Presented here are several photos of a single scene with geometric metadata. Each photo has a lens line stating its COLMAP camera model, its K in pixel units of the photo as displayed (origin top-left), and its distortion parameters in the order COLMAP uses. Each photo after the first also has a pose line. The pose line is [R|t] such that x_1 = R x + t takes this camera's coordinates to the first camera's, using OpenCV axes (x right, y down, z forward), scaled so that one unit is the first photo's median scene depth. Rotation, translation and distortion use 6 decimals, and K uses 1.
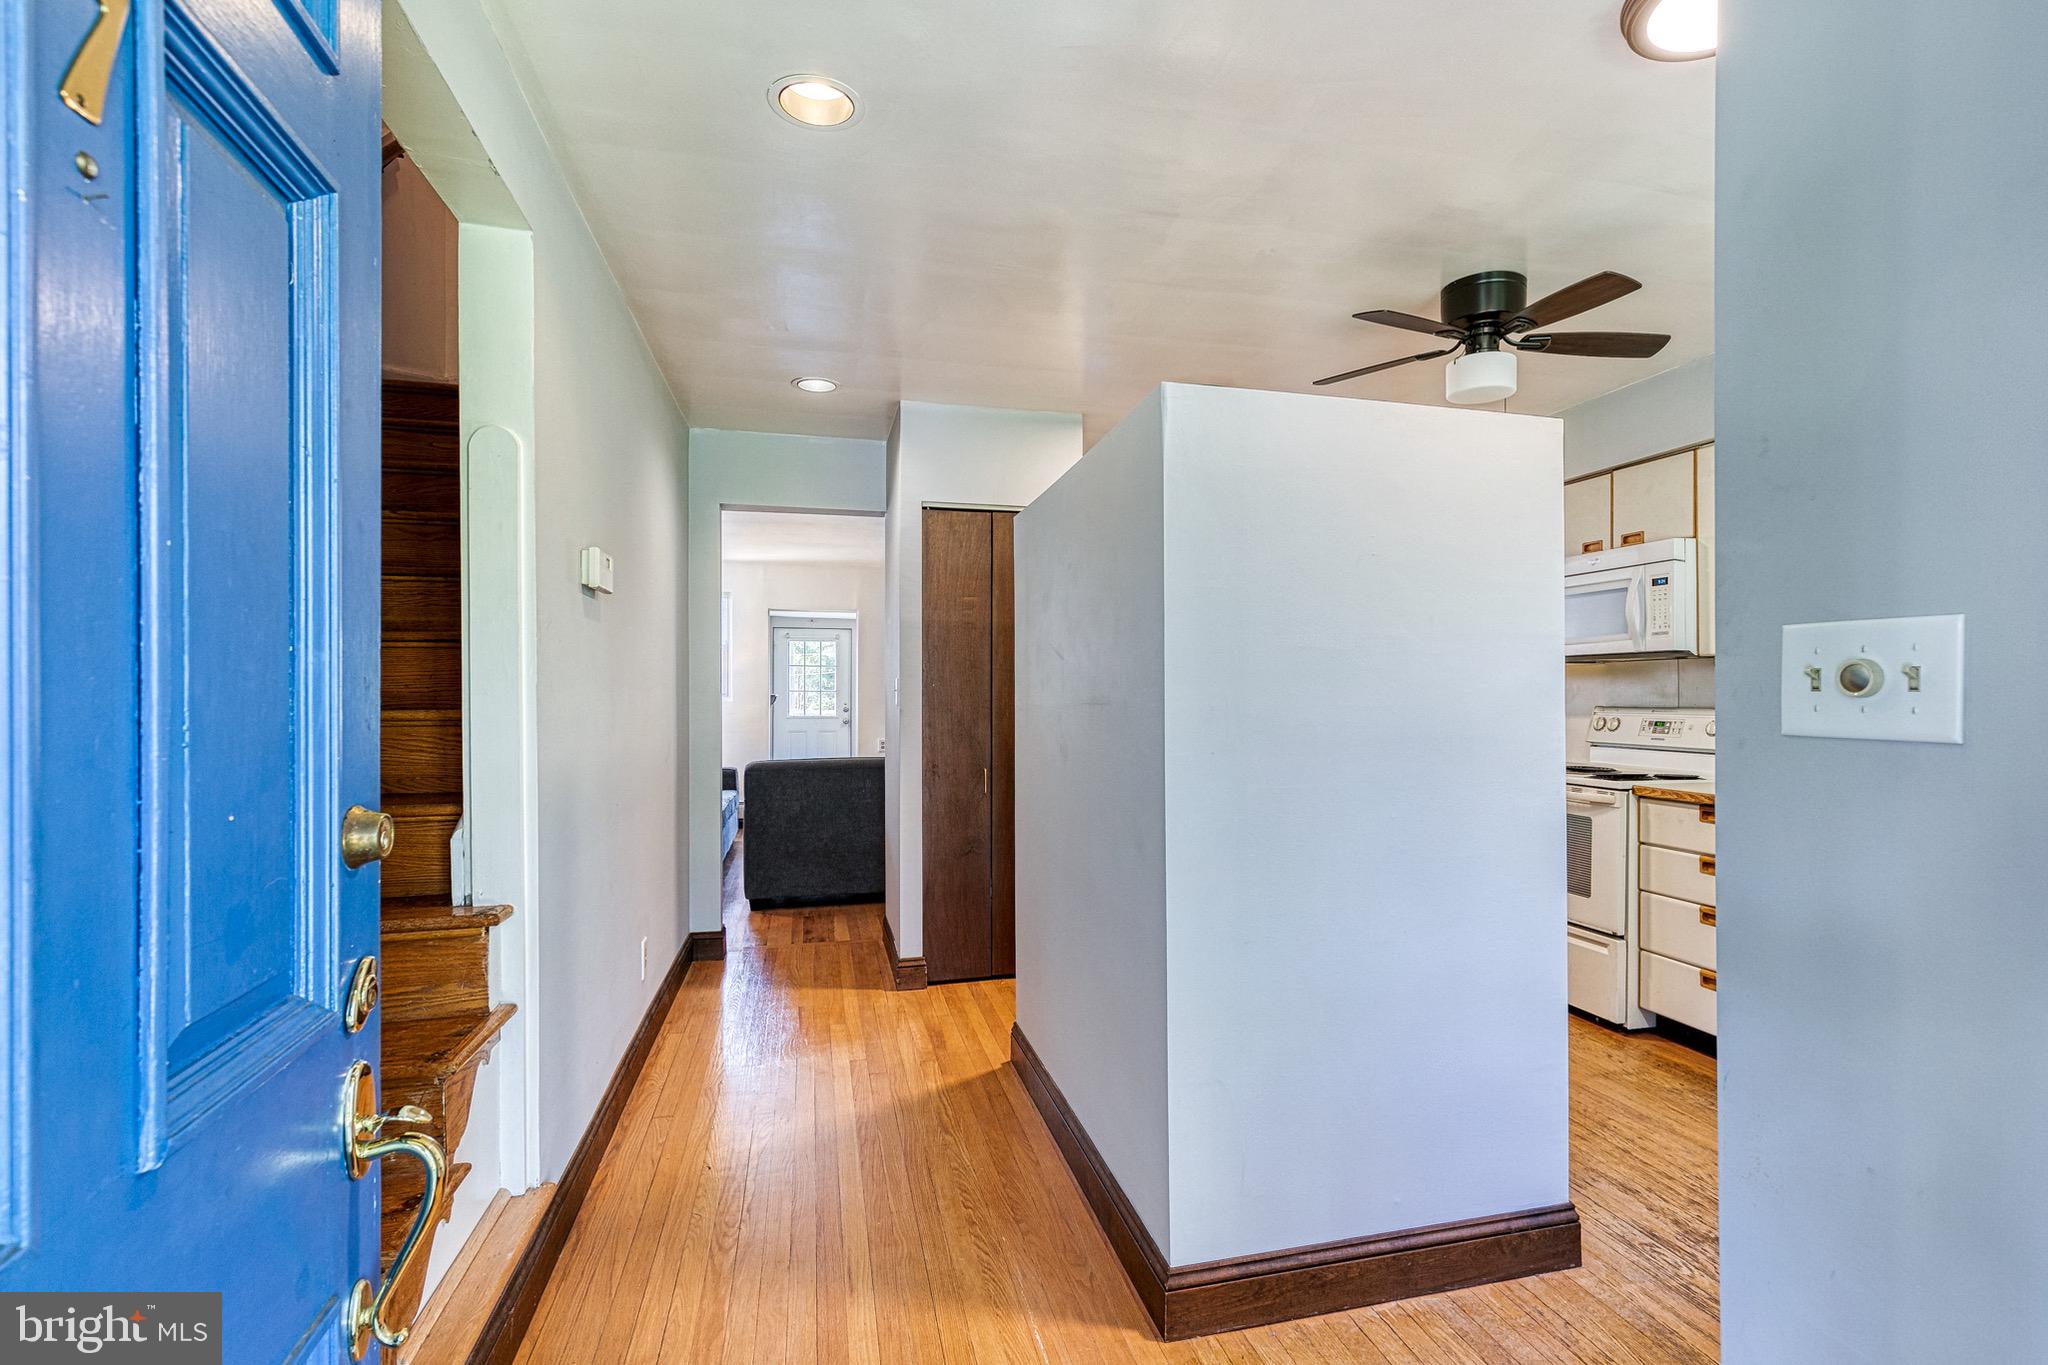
lens RADIAL K [[928.4, 0, 1068.0], [0, 928.4, 694.5], [0, 0, 1]] dist [0.008377, -0.003098]
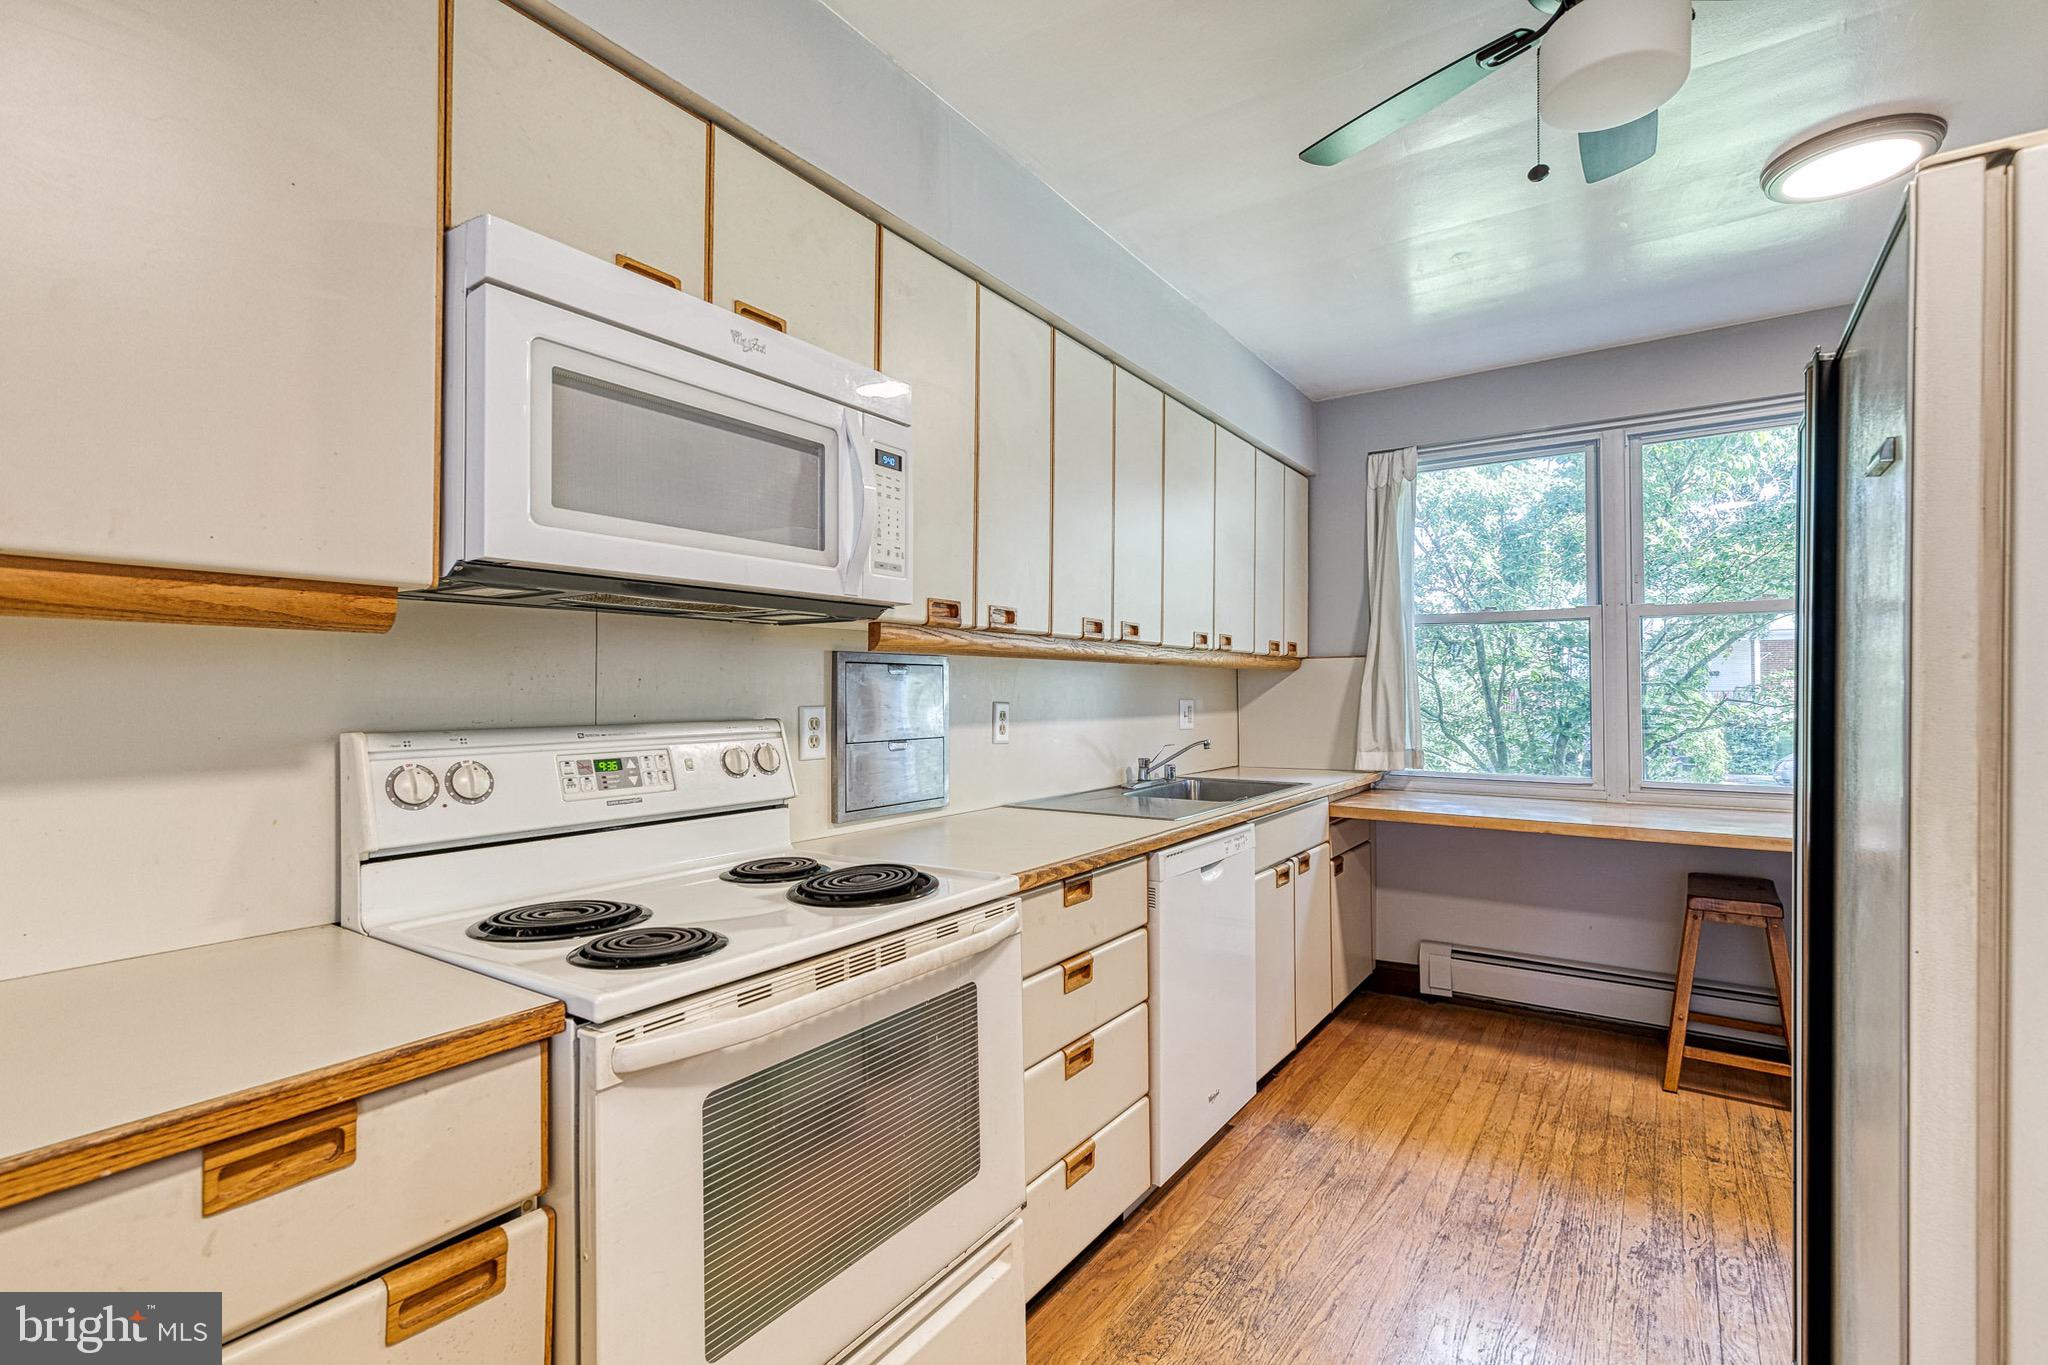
lens RADIAL K [[928.4, 0, 1033.7], [0, 928.4, 673.8], [0, 0, 1]] dist [0.008377, -0.003098]
pose [[-0.662843, 0.015506, 0.748597, 0.212840], [0.003570, 0.999840, -0.017549, -0.001024], [-0.748749, -0.008960, -0.662793, 1.190669]]
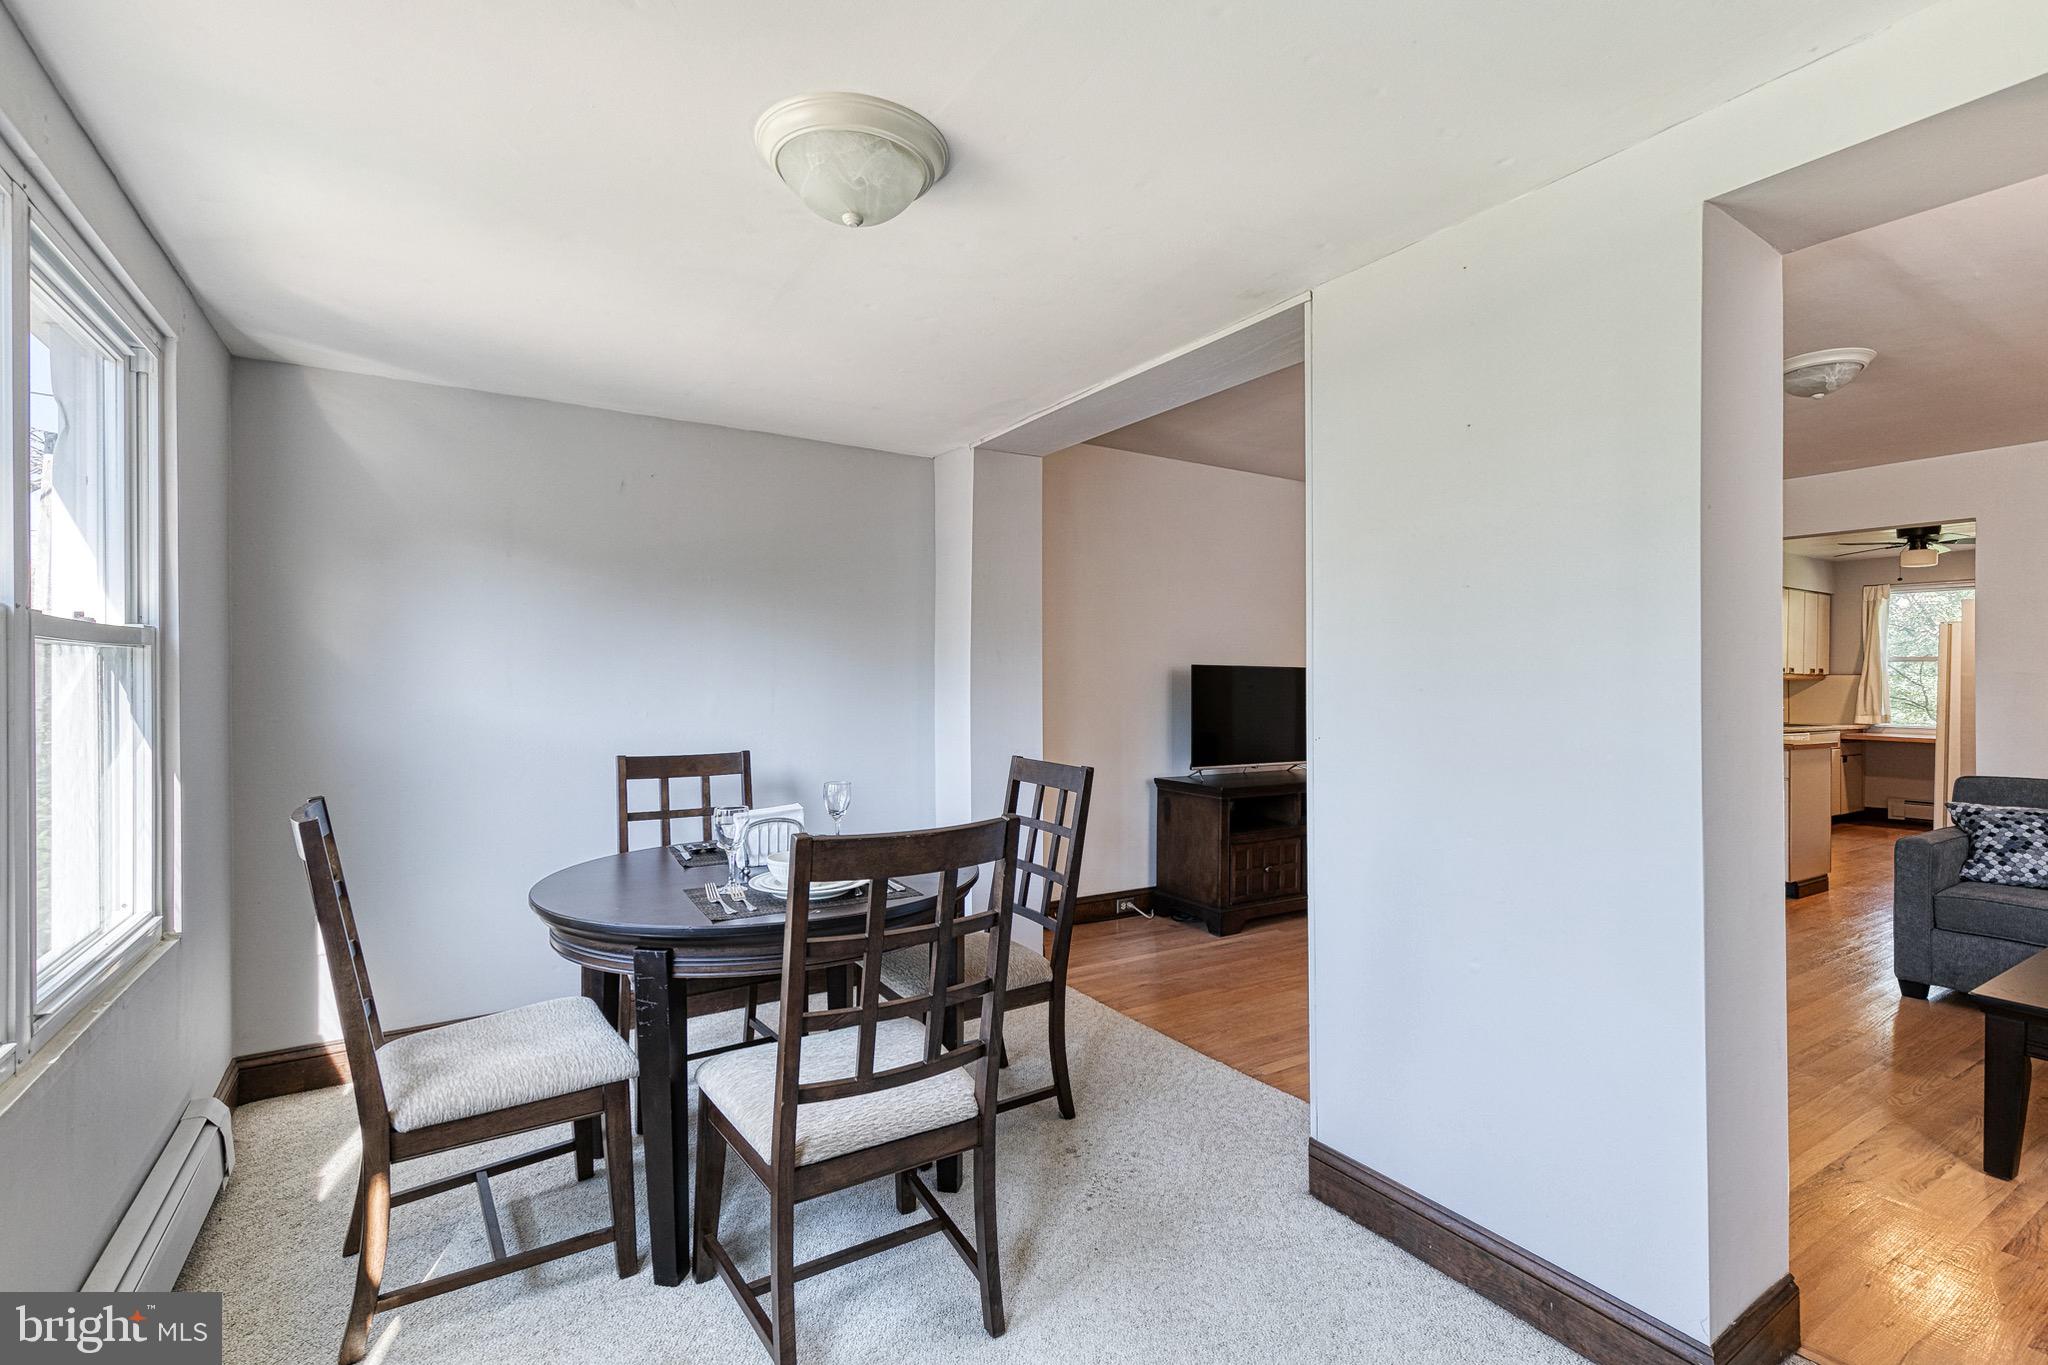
lens RADIAL K [[928.4, 0, 1029.0], [0, 928.4, 671.5], [0, 0, 1]] dist [0.008377, -0.003098]
pose [[-0.309841, 0.007273, 0.950761, -0.855111], [-0.008813, 0.999906, -0.010521, -0.002093], [-0.950747, -0.011639, -0.309748, 2.971944]]
